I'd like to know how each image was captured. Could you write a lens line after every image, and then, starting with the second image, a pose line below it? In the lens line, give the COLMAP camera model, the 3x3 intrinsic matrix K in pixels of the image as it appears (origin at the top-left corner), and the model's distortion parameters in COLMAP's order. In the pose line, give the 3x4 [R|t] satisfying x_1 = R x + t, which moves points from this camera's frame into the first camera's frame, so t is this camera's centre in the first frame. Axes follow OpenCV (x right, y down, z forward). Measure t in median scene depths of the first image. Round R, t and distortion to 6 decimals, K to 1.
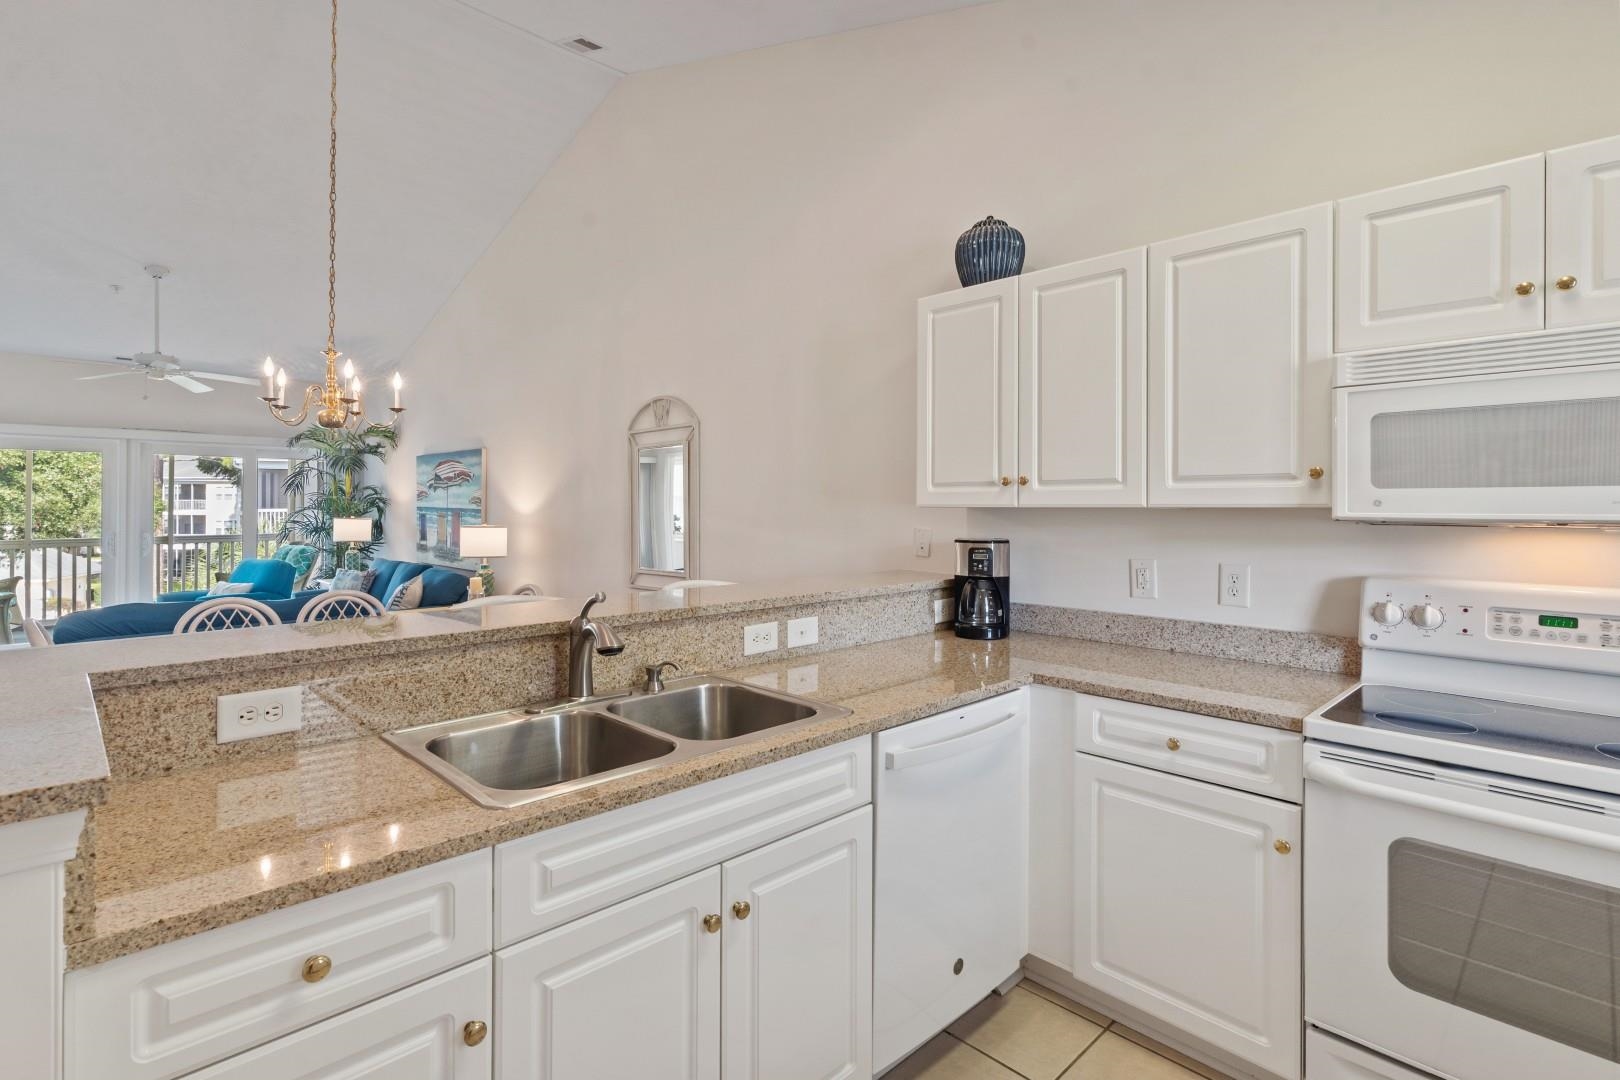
lens RADIAL K [[785.5, 0, 805.5], [0, 785.5, 500.1], [0, 0, 1]] dist [0.000935, 0.000487]
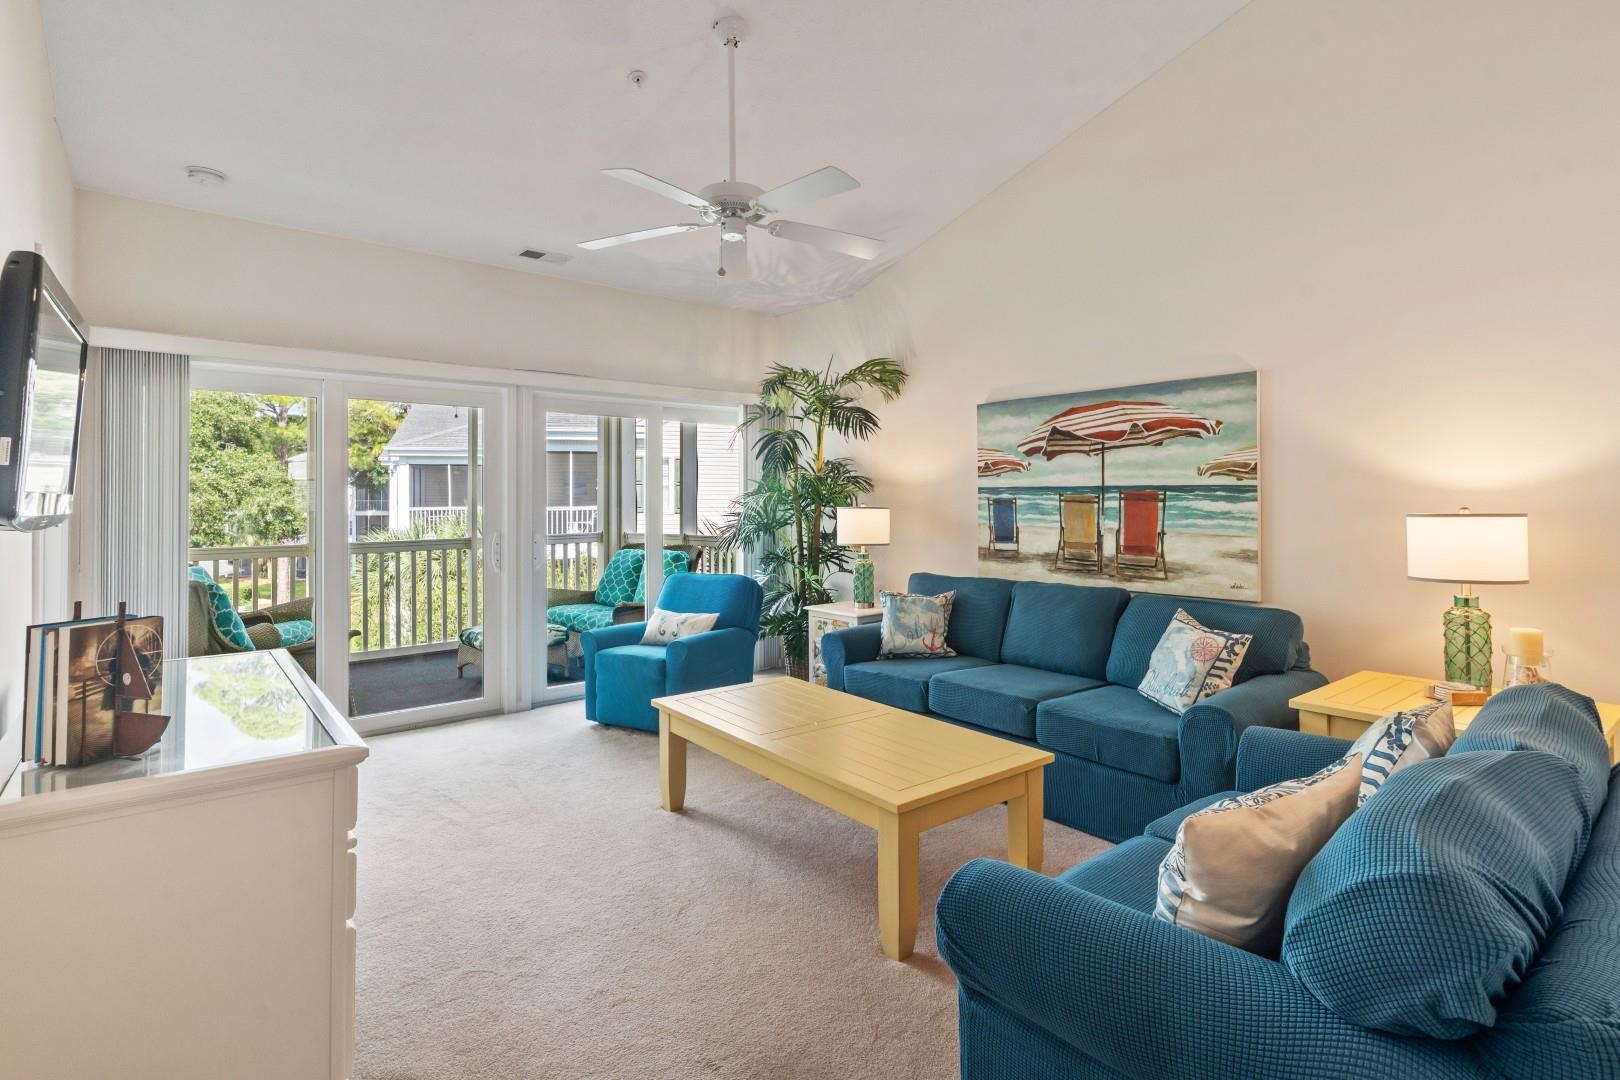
lens RADIAL K [[792.3, 0, 810.9], [0, 792.3, 490.8], [0, 0, 1]] dist [-0.000438, 0.000002]
pose [[0.996852, -0.012467, -0.078303, -1.892518], [0.012000, 0.999907, -0.006443, 0.043536], [0.078376, 0.005483, 0.996909, 1.236512]]
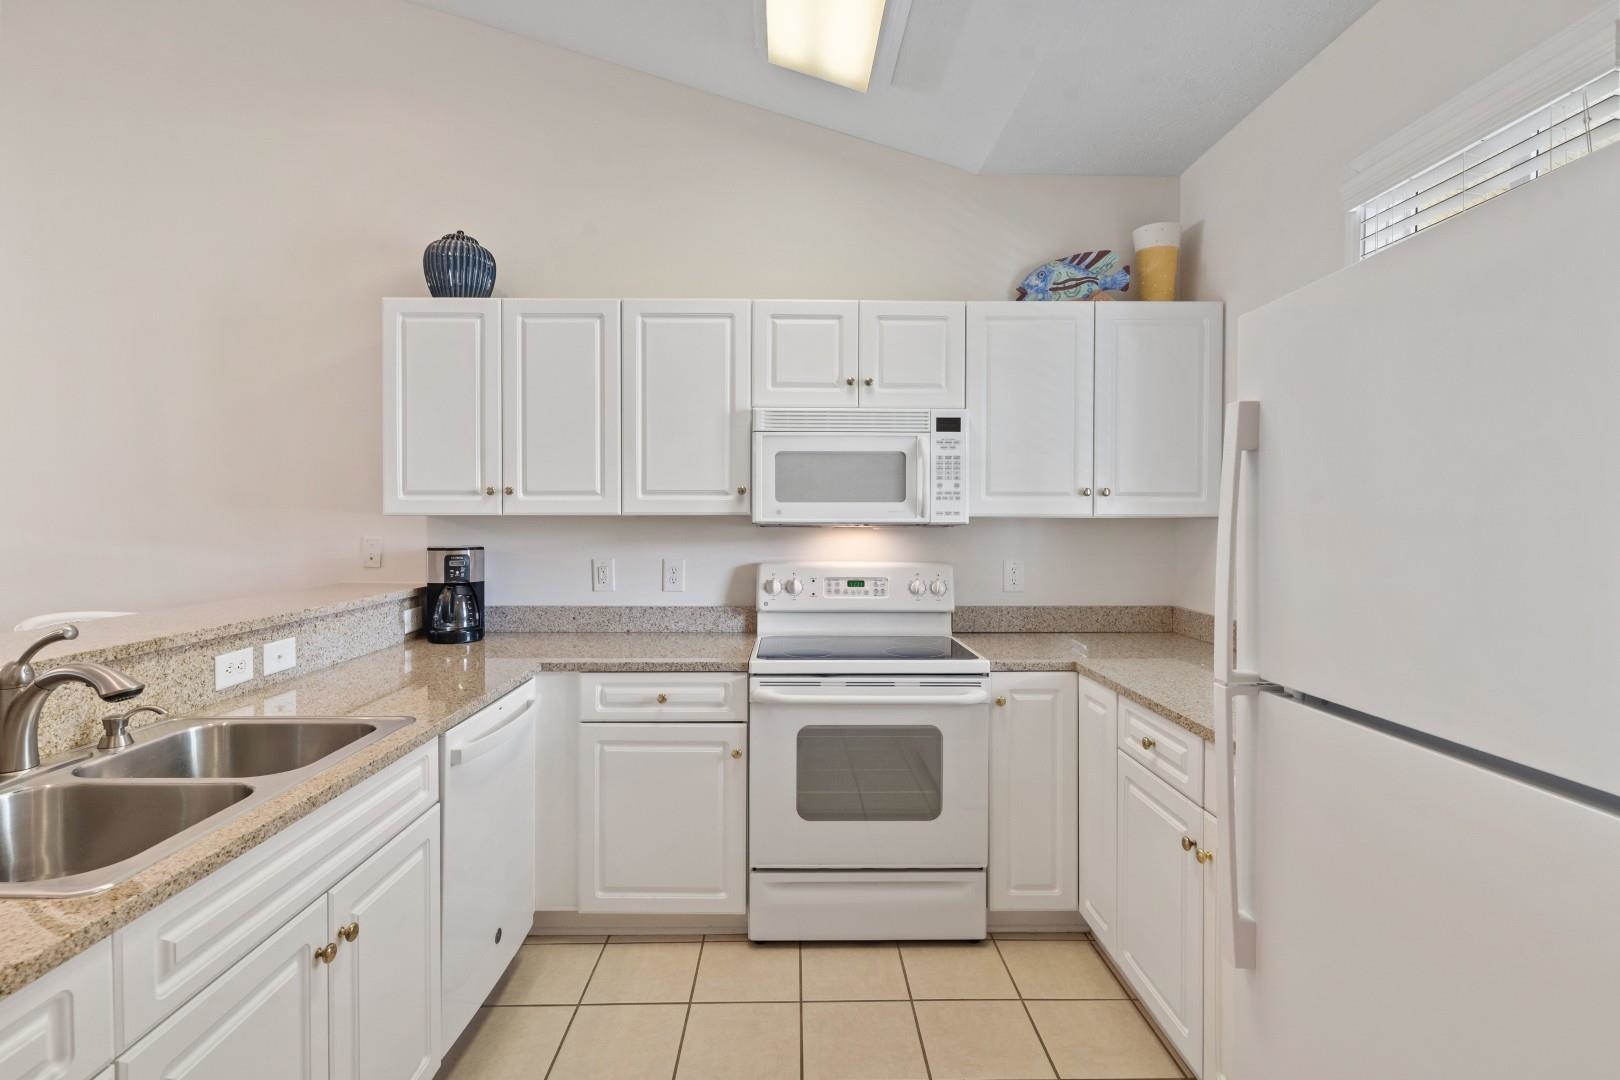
lens RADIAL K [[780.9, 0, 805.4], [0, 780.9, 525.3], [0, 0, 1]] dist [-0.001659, 0.000328]
pose [[0.682015, -0.010594, 0.731262, -0.256878], [-0.005076, 0.999802, 0.019218, 0.000196], [-0.731321, -0.016819, 0.681826, -0.035295]]
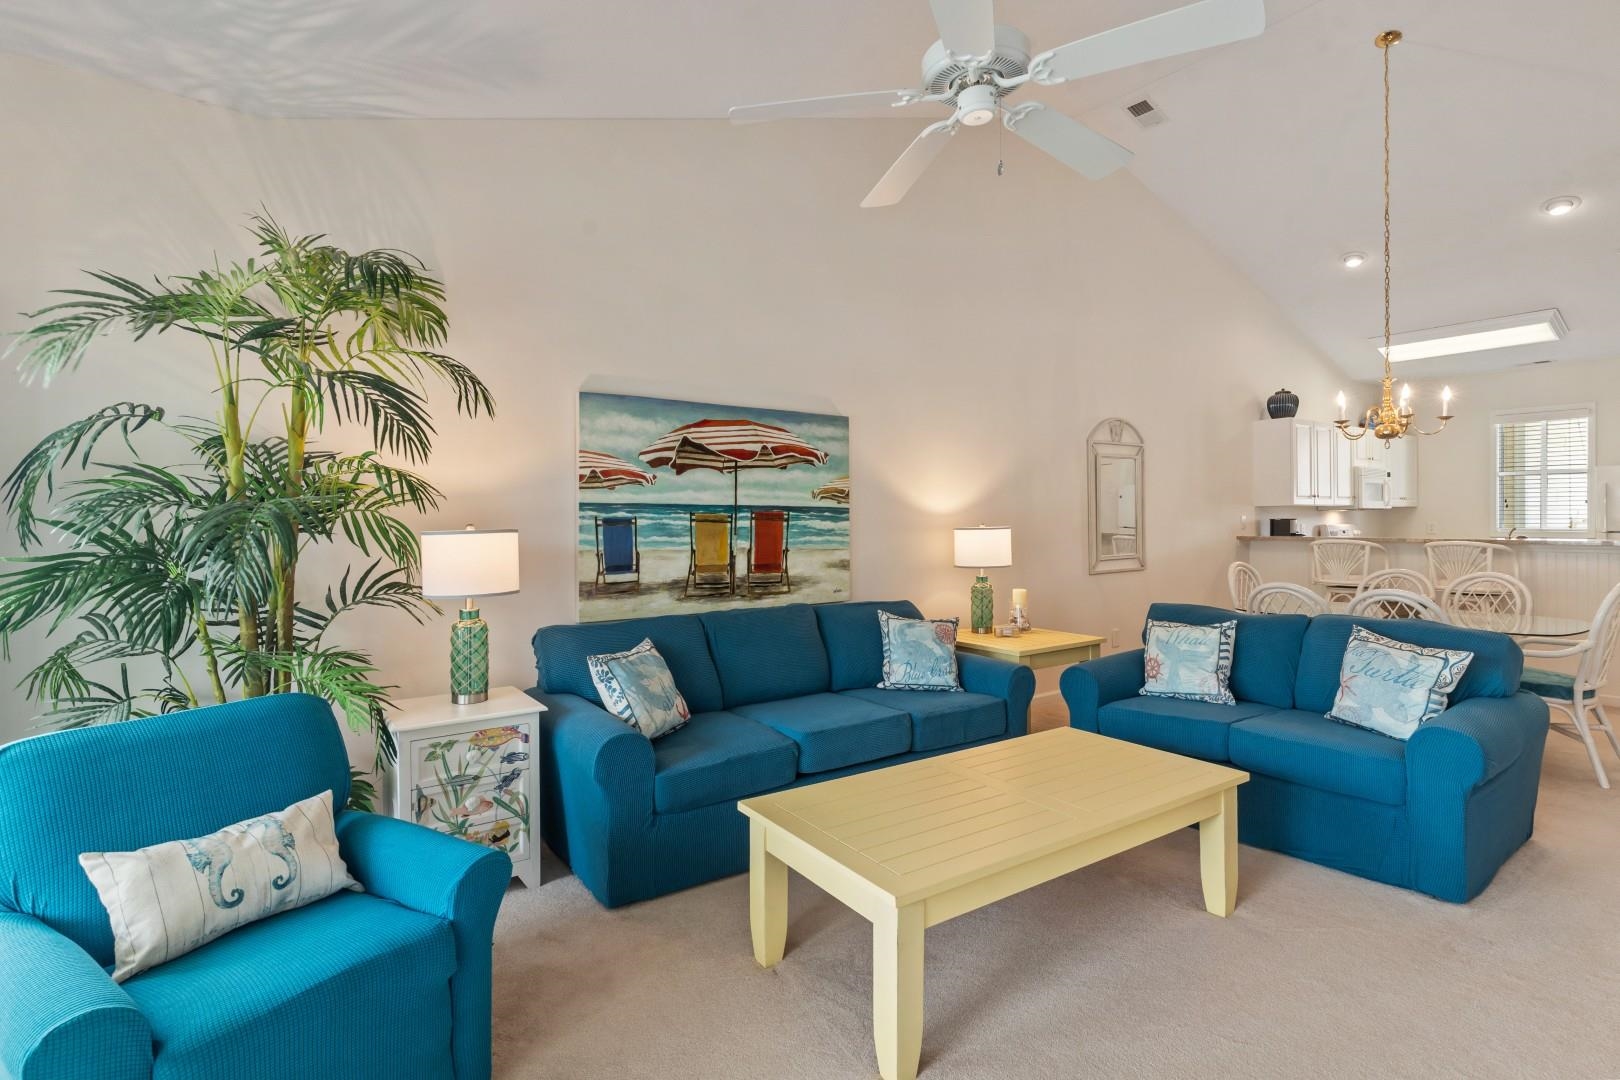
lens RADIAL K [[780.9, 0, 805.4], [0, 780.9, 525.3], [0, 0, 1]] dist [-0.001659, 0.000328]
pose [[0.148394, -0.010681, 0.988871, -3.032948], [0.000693, 0.999943, 0.010697, 0.054840], [-0.988928, -0.000902, 0.148393, 2.637785]]
